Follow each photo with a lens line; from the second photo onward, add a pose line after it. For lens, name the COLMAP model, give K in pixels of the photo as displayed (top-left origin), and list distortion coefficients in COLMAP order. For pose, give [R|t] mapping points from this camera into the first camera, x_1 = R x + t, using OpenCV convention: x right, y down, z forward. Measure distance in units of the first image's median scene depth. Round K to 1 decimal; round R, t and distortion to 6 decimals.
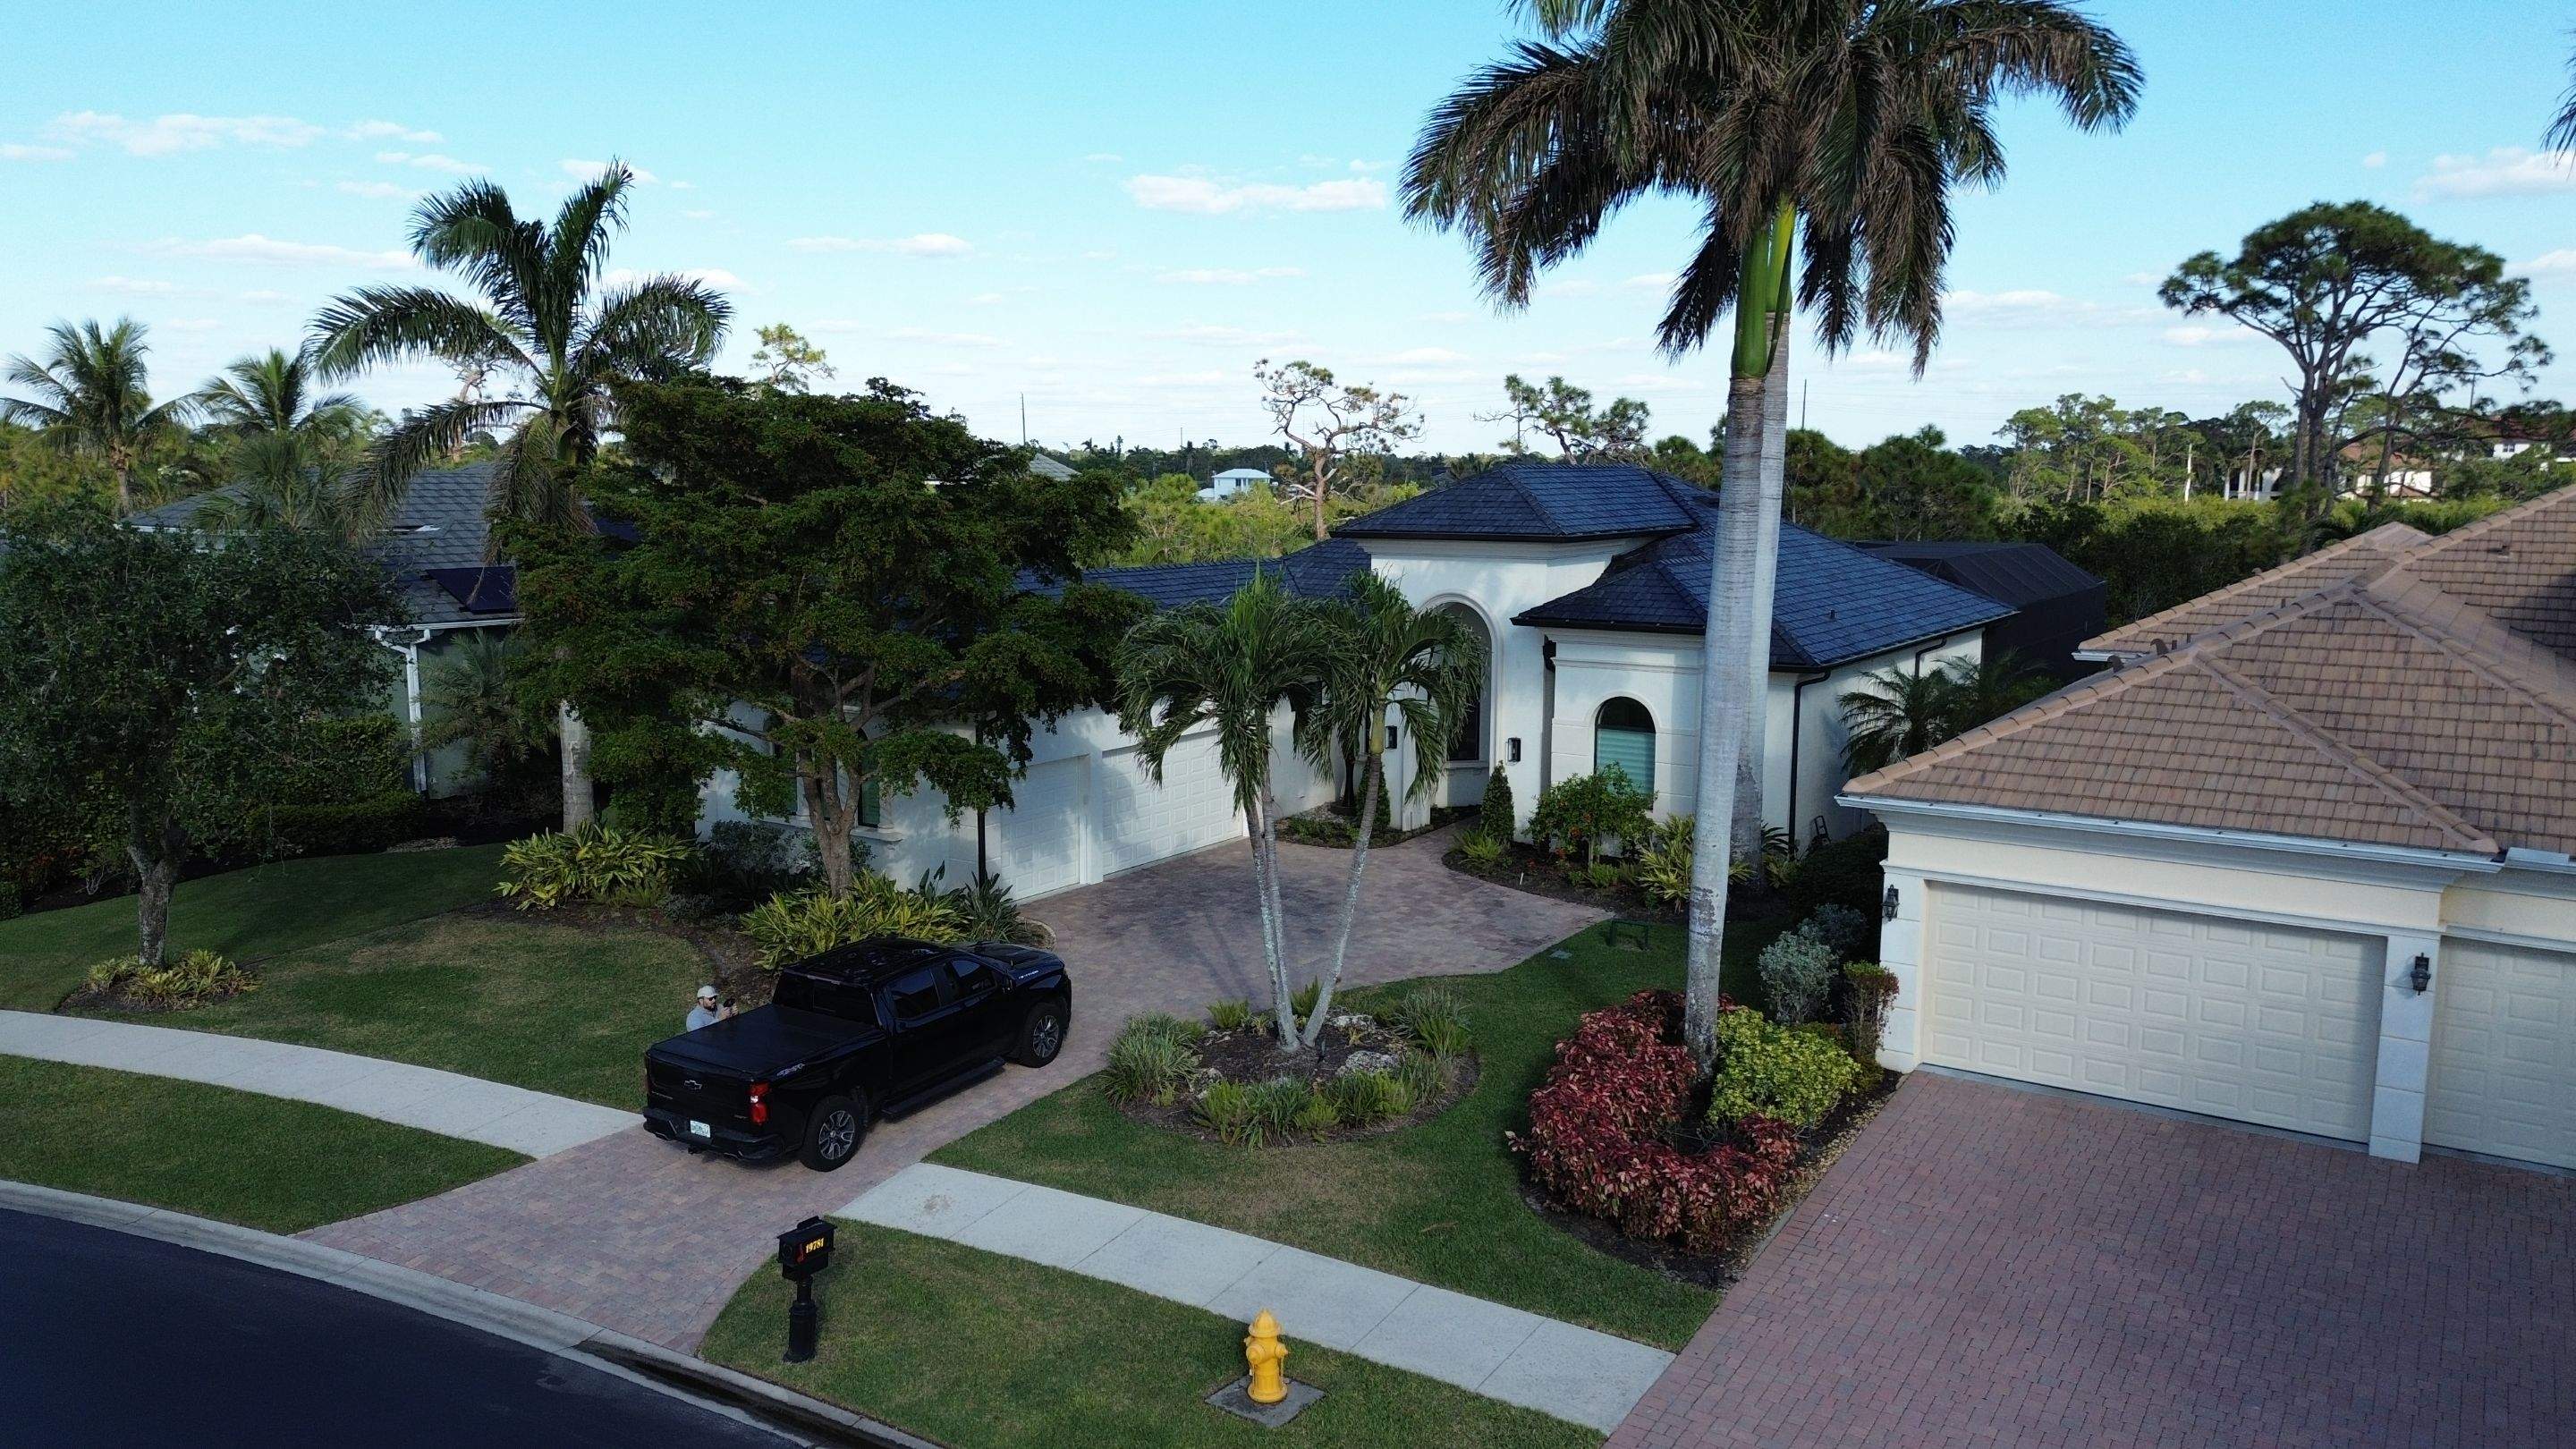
lens RADIAL K [[1809.7, 0, 1288.0], [0, 1809.7, 724.5], [0, 0, 1]] dist [0.096738, -0.109775]
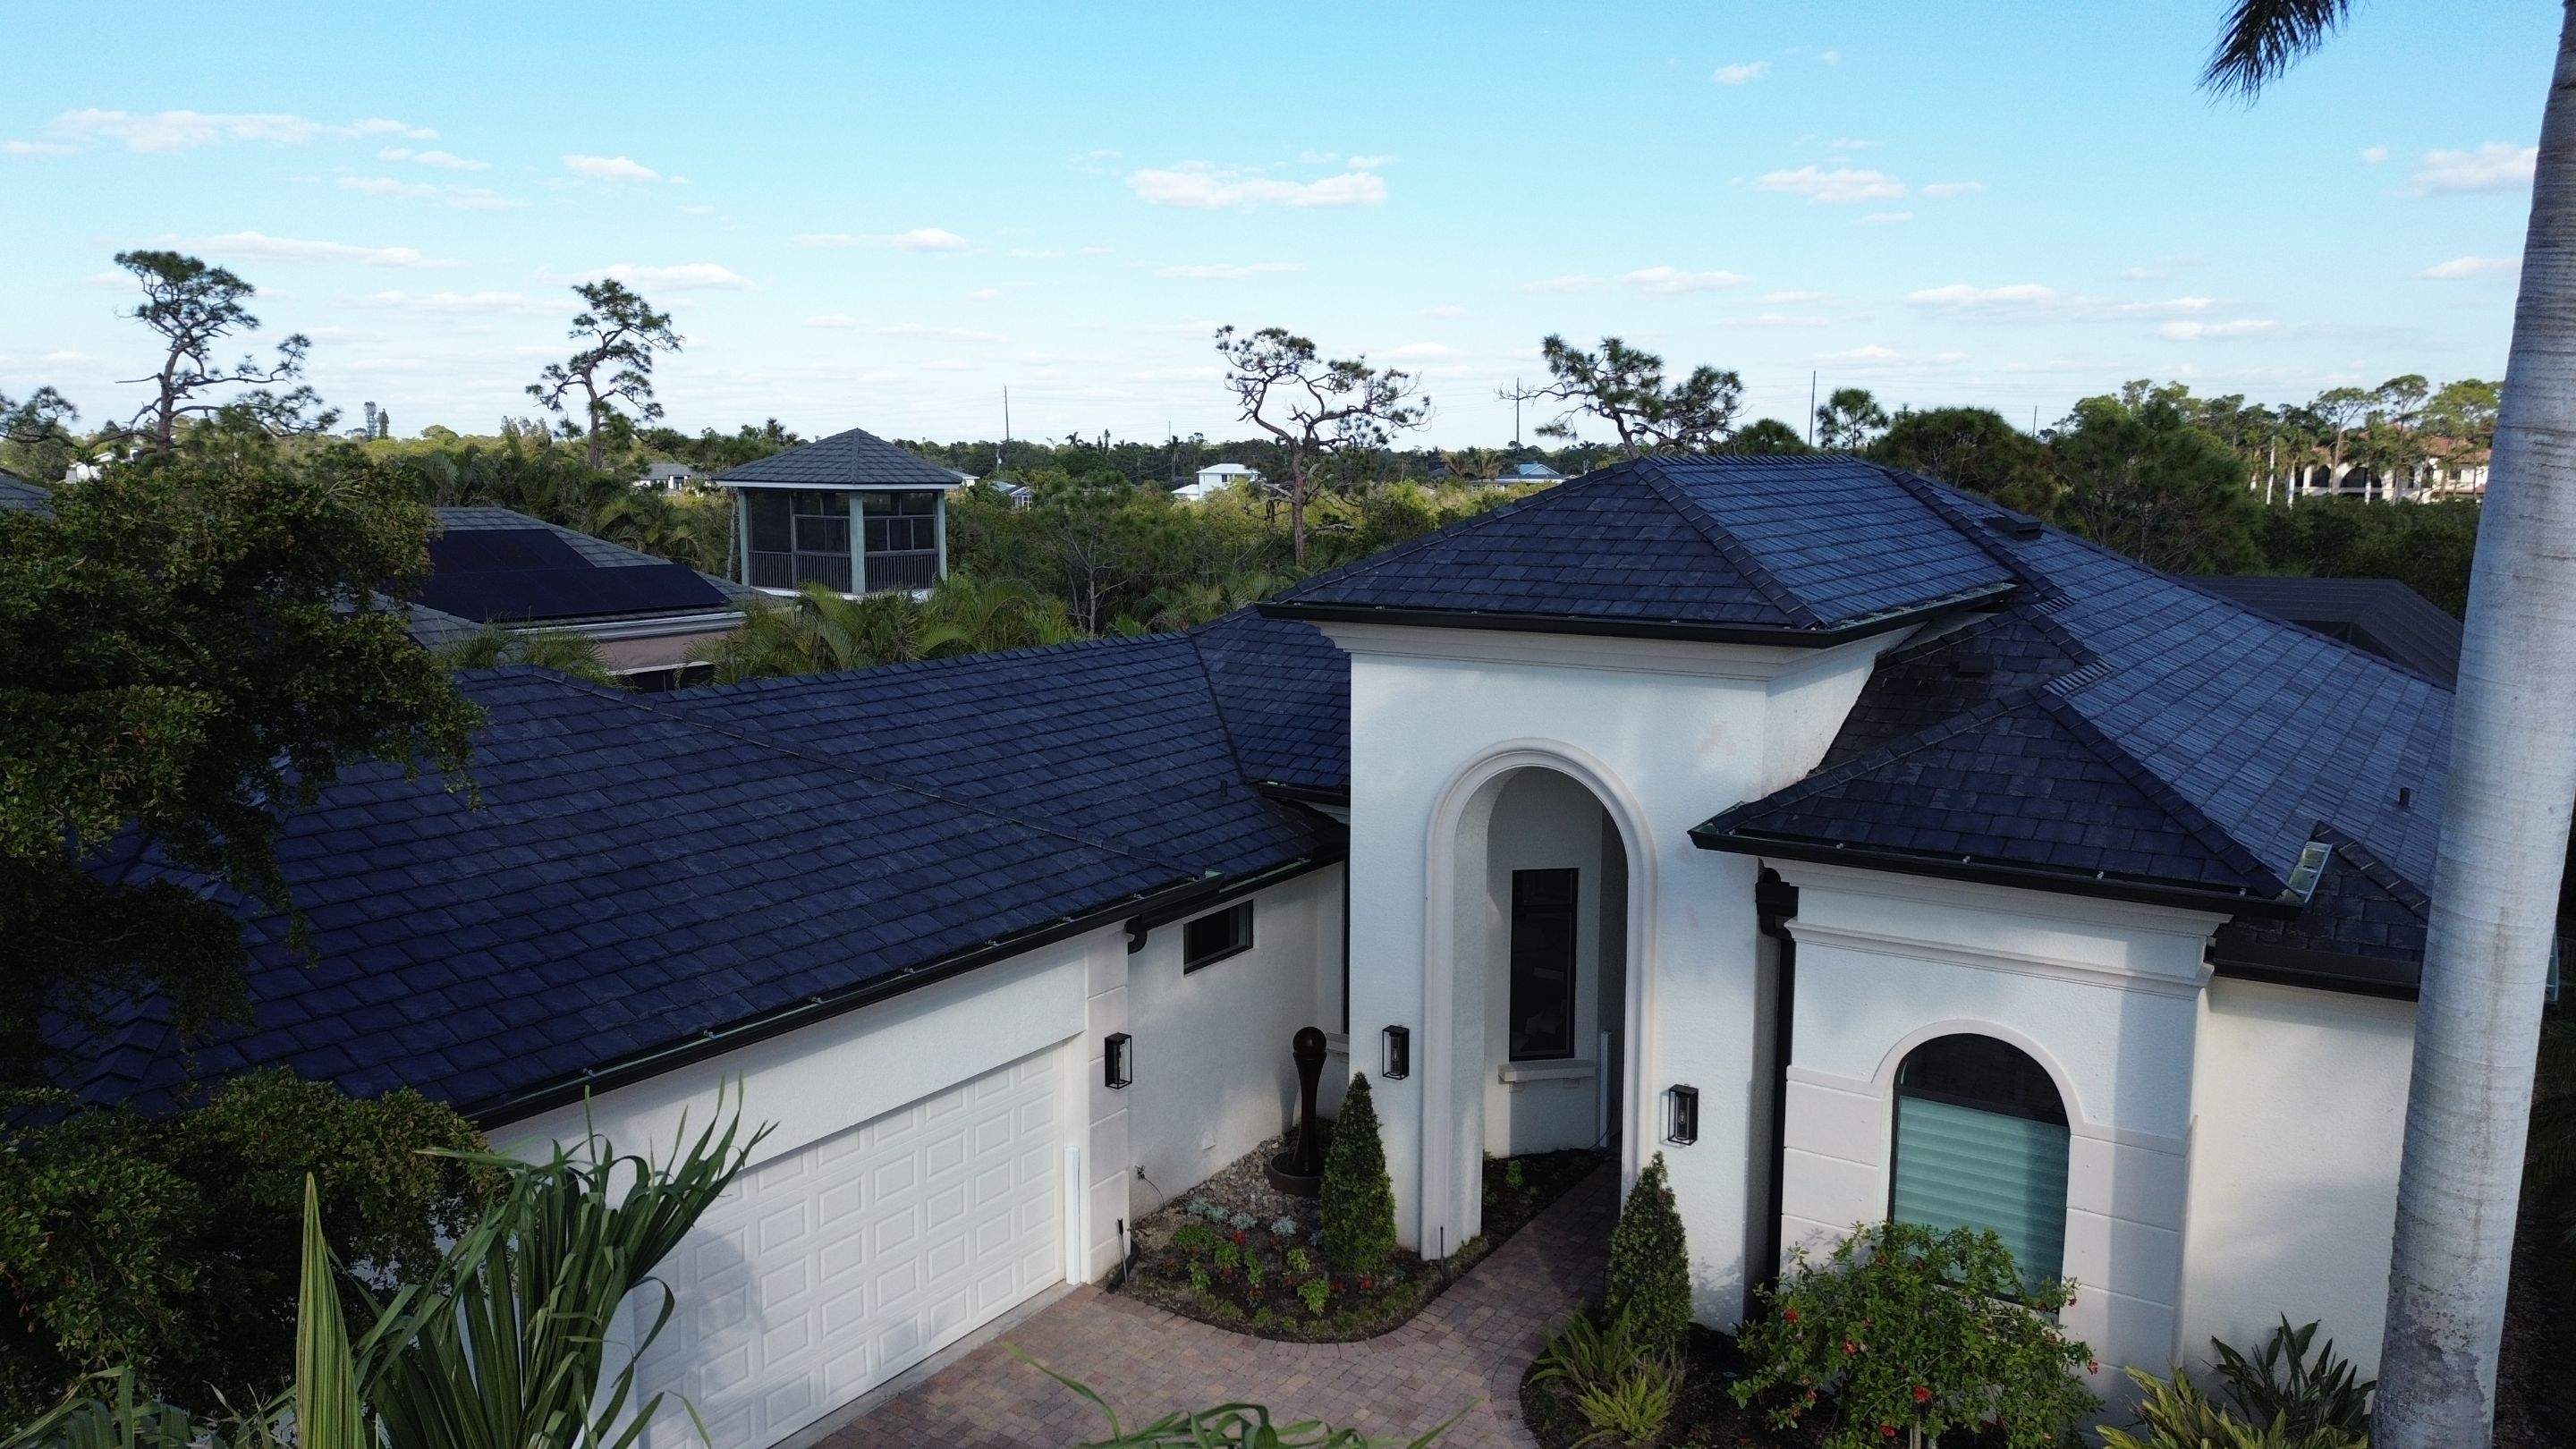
lens RADIAL K [[1809.7, 0, 1288.0], [0, 1809.7, 724.5], [0, 0, 1]] dist [0.096738, -0.109775]
pose [[0.999996, -0.001351, 0.002559, 0.013565], [0.001344, 0.999995, 0.002726, -0.036170], [-0.002562, -0.002722, 0.999993, 0.255098]]
